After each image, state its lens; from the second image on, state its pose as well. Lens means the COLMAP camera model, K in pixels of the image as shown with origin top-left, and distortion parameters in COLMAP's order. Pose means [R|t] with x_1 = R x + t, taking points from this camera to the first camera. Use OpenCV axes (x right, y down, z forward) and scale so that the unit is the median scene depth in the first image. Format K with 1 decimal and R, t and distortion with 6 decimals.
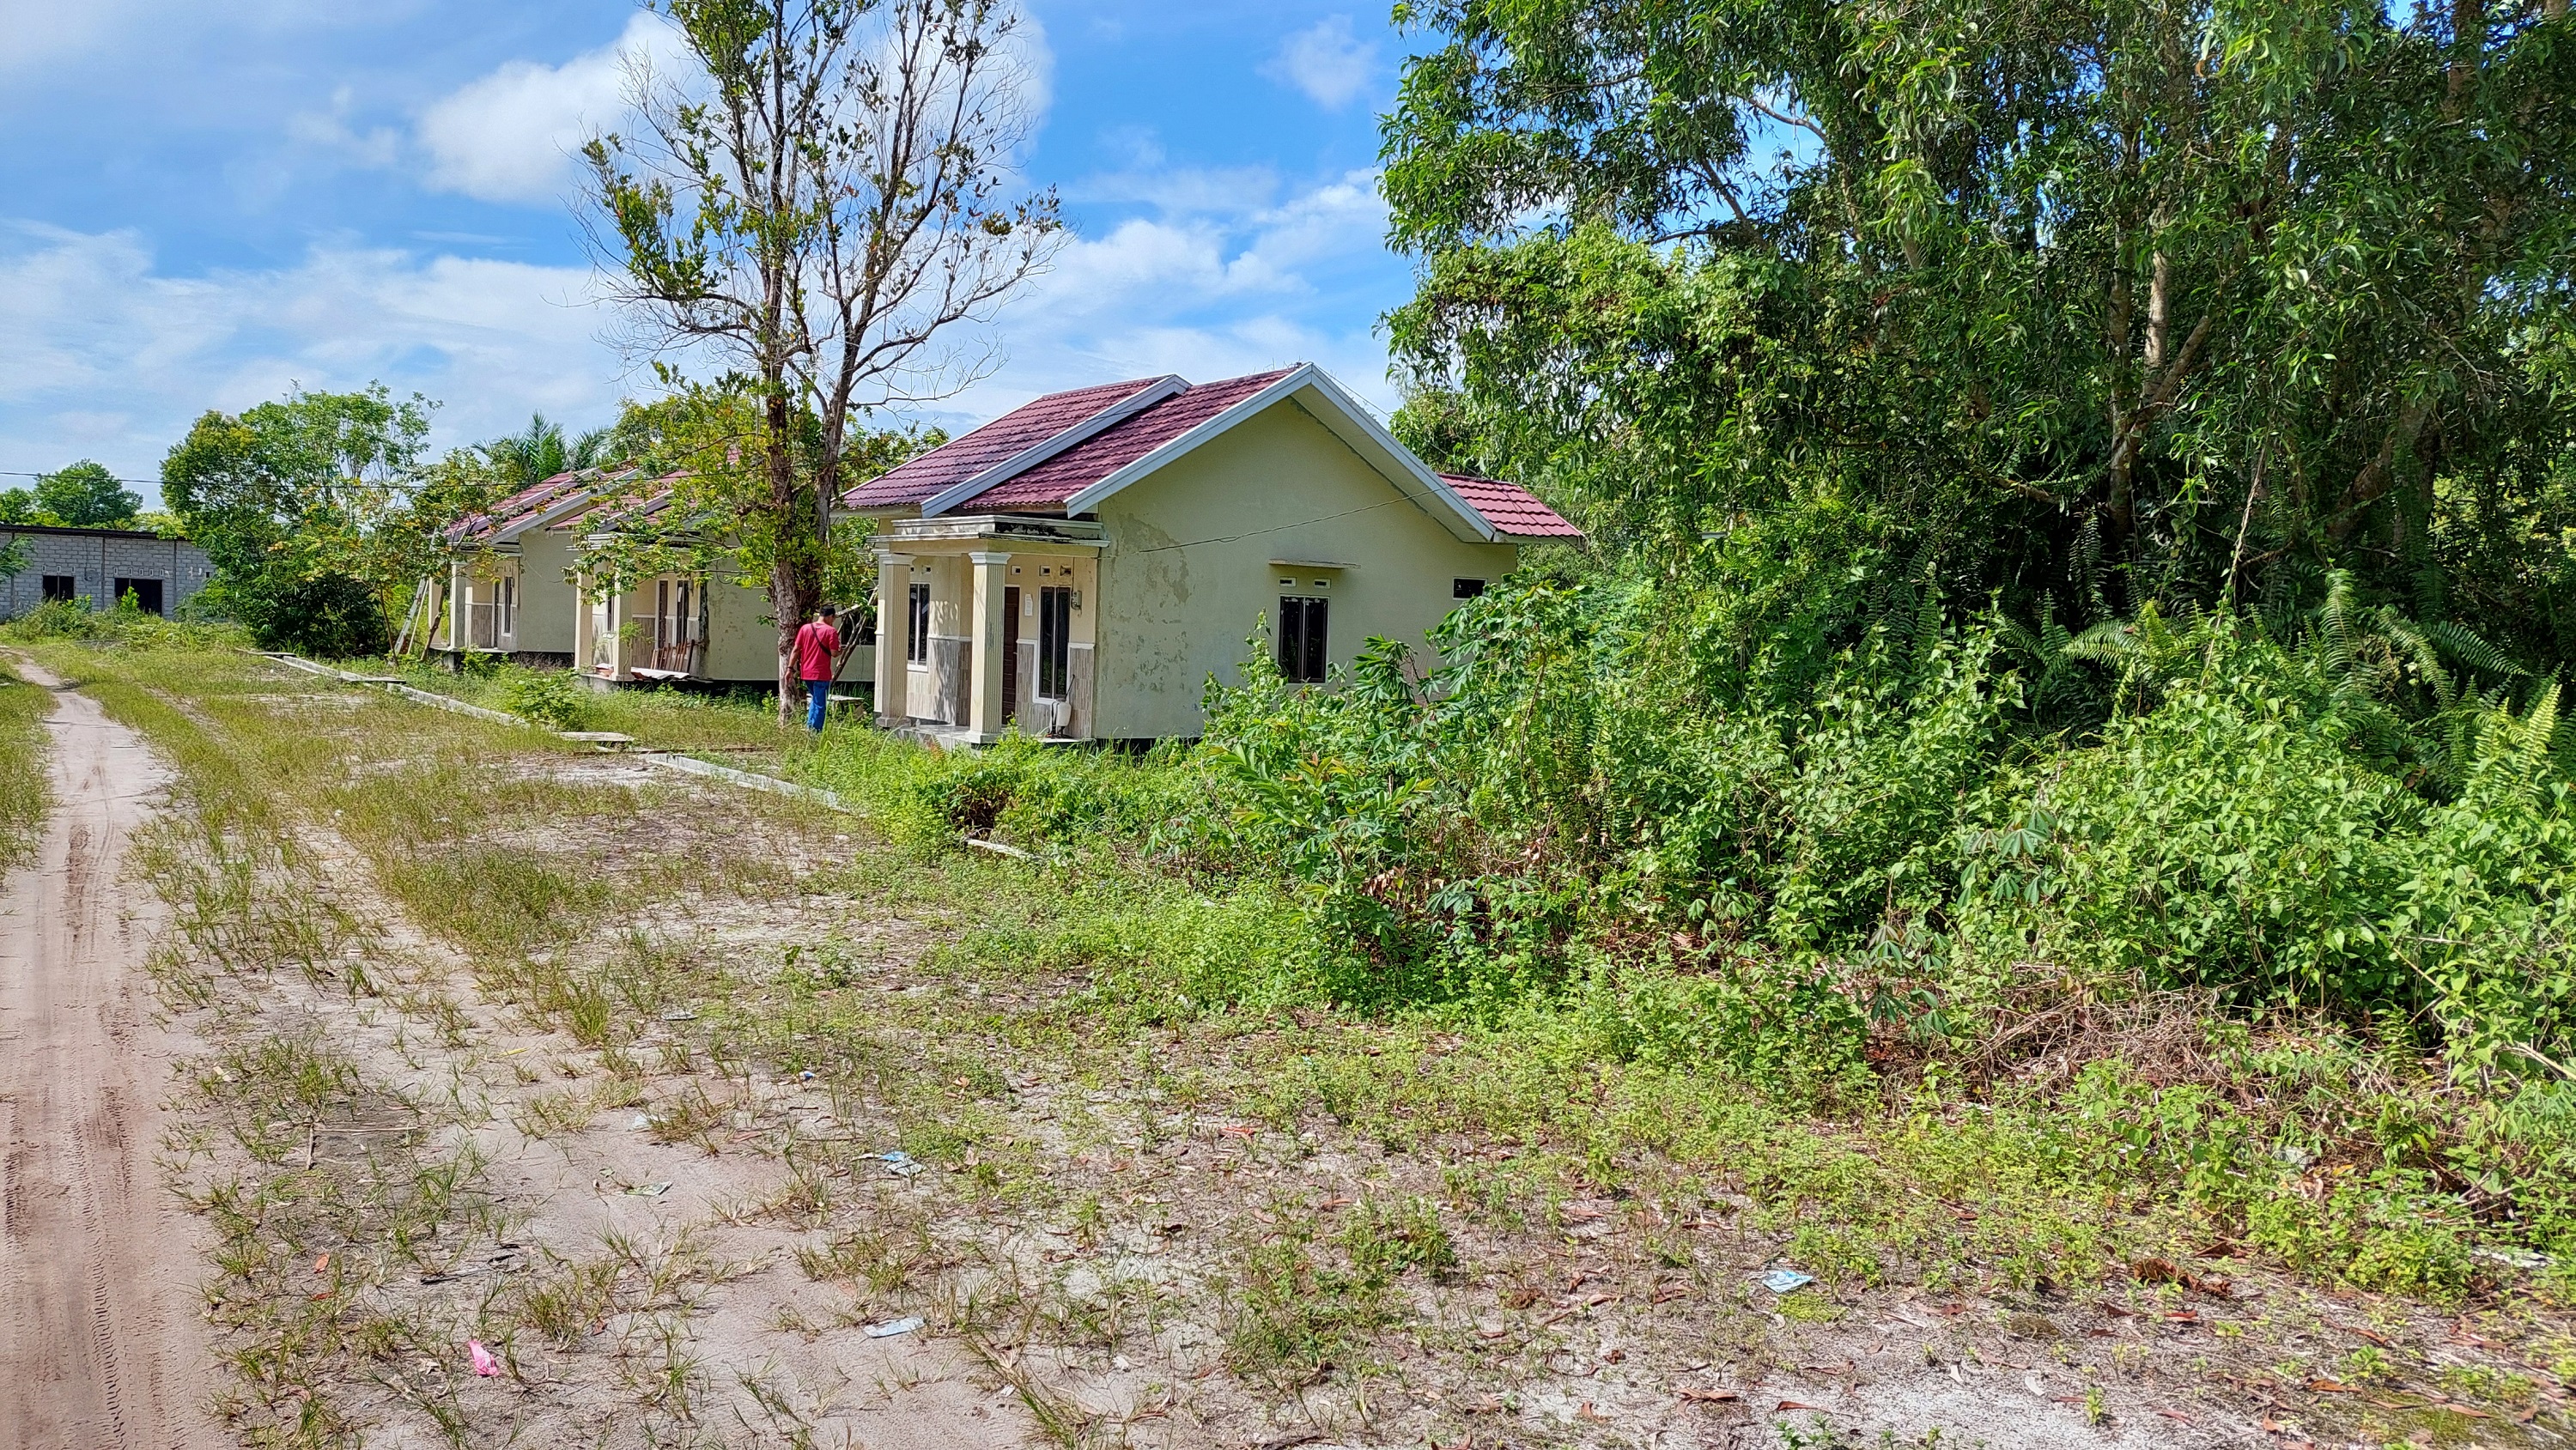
lens RADIAL K [[1868.6, 0, 1286.4], [0, 1868.6, 647.7], [0, 0, 1]] dist [0.099481, -0.118743]
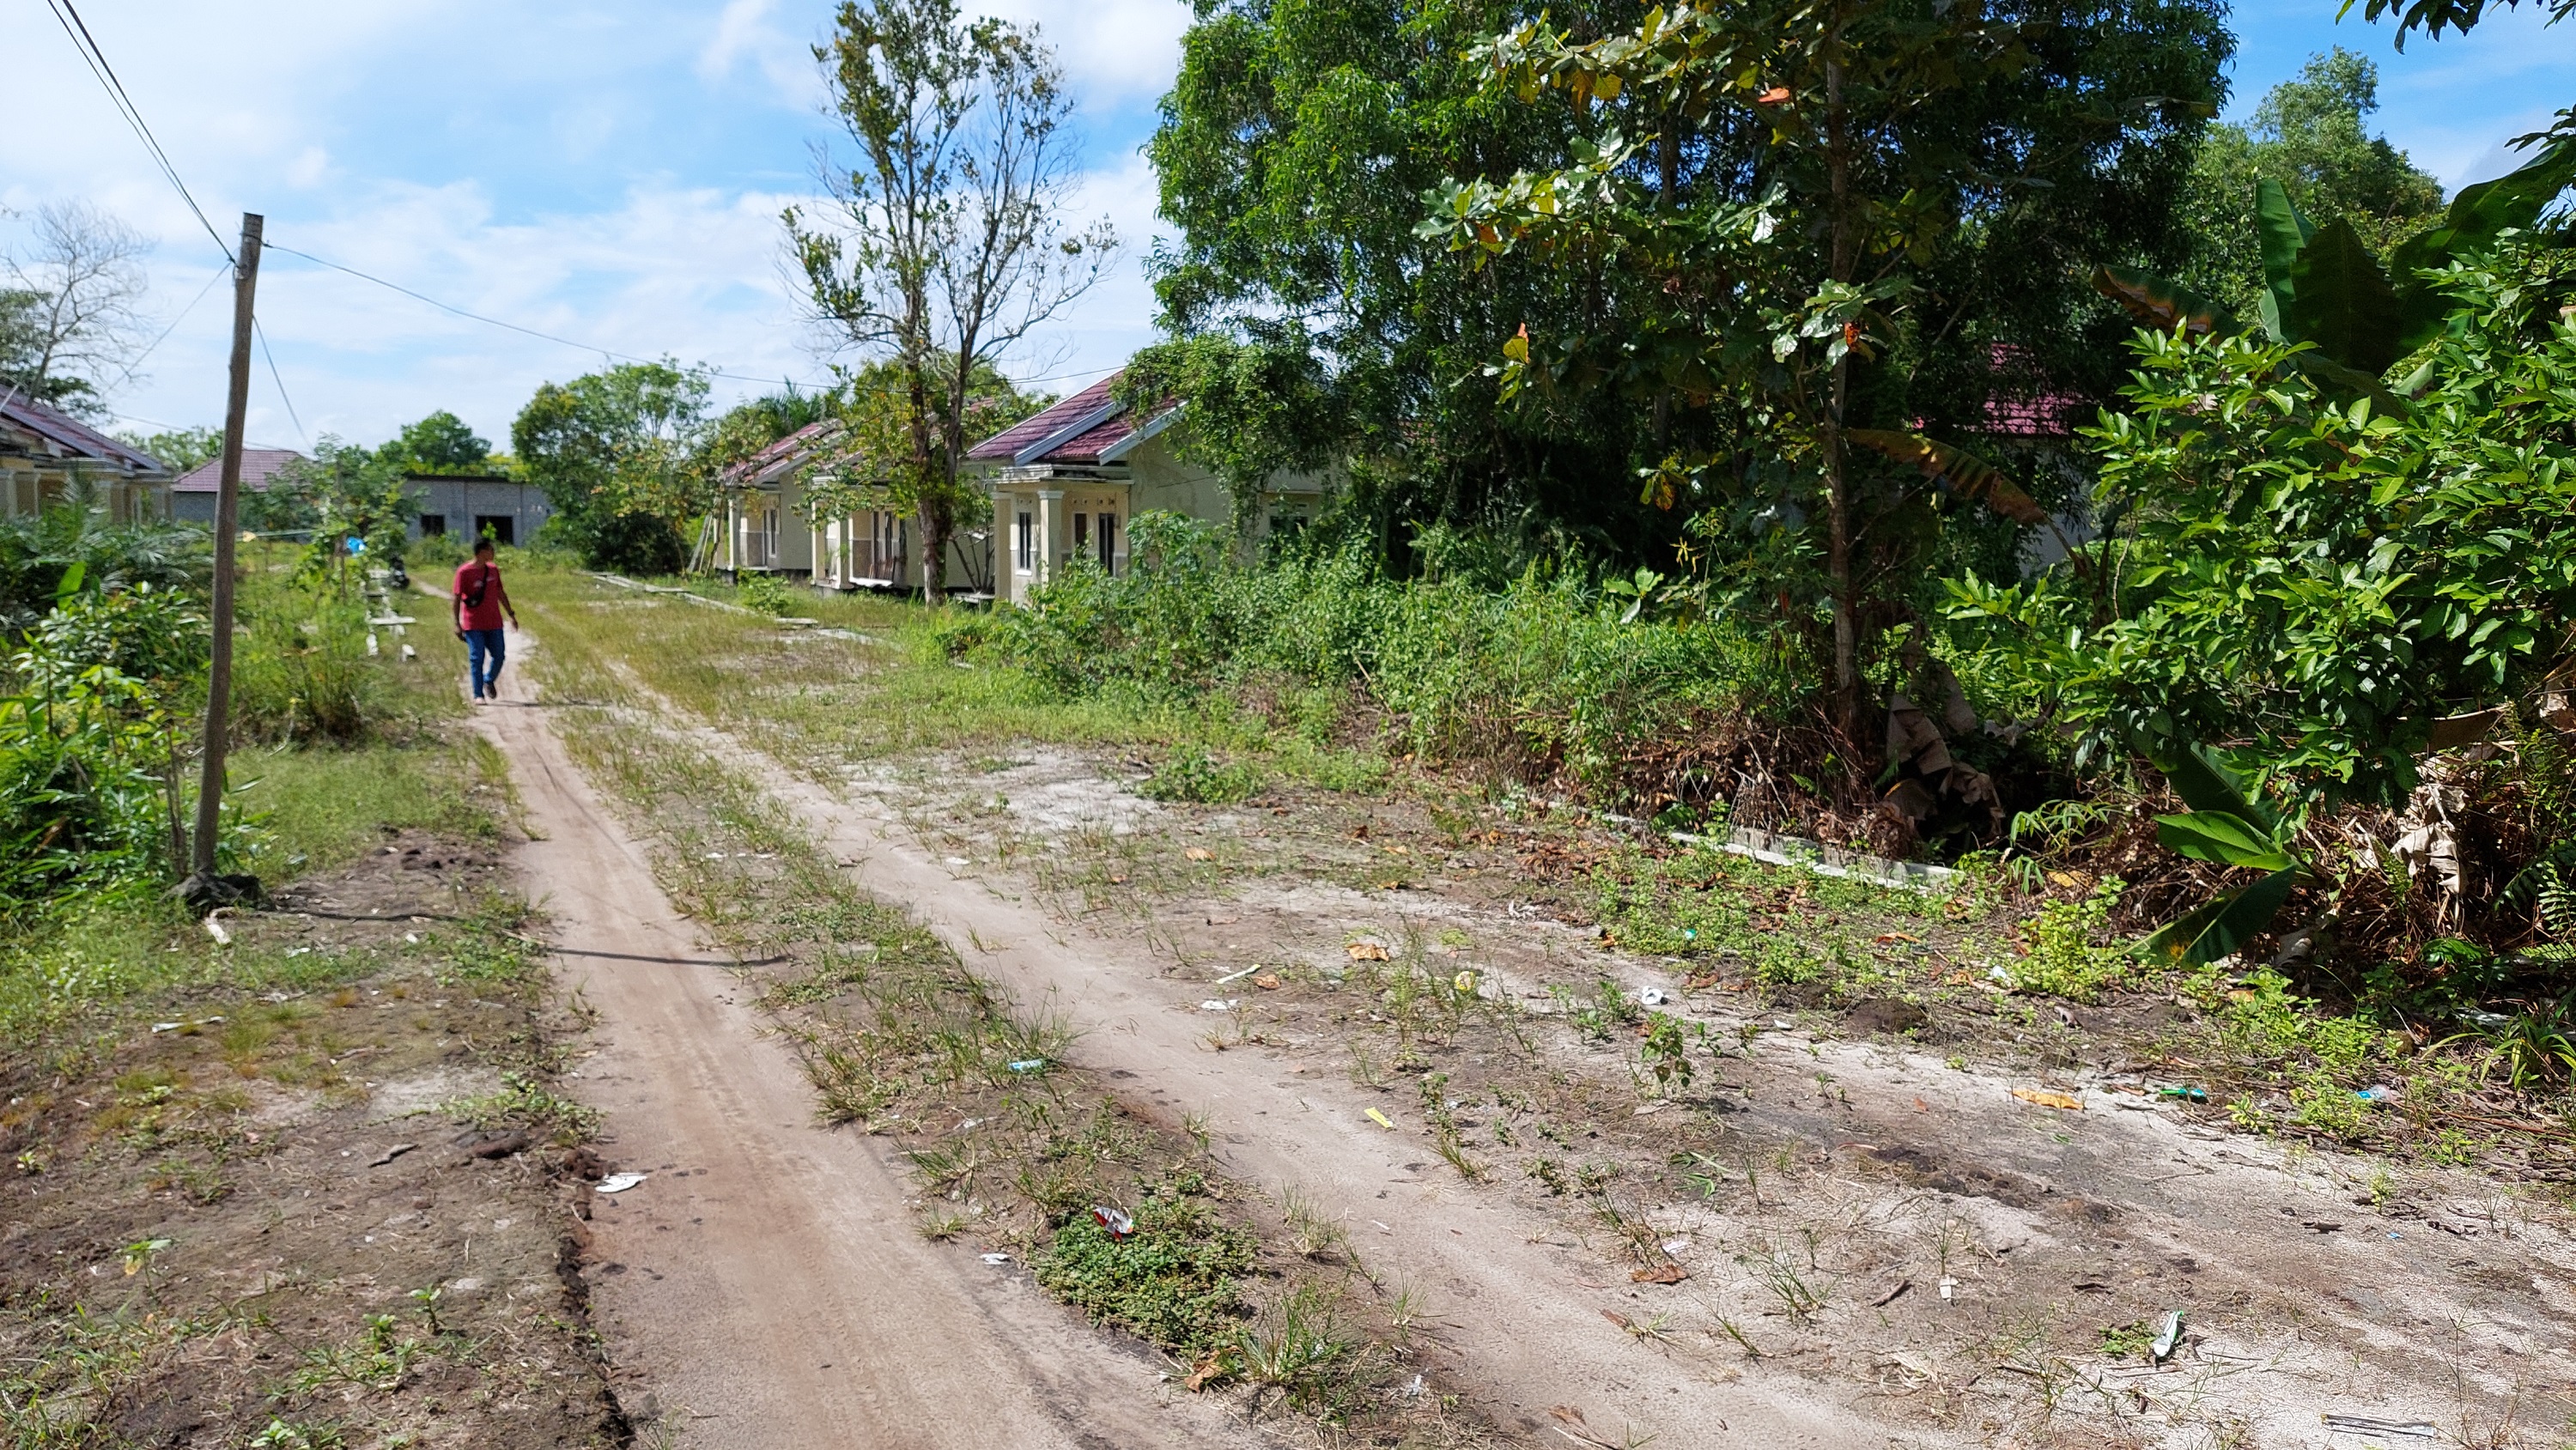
lens RADIAL K [[1868.6, 0, 1286.4], [0, 1868.6, 647.7], [0, 0, 1]] dist [0.099481, -0.118743]
pose [[0.989495, -0.013730, -0.143913, 0.169113], [0.020604, 0.998711, 0.046382, 0.005254], [0.143091, -0.048860, 0.988503, -0.302627]]
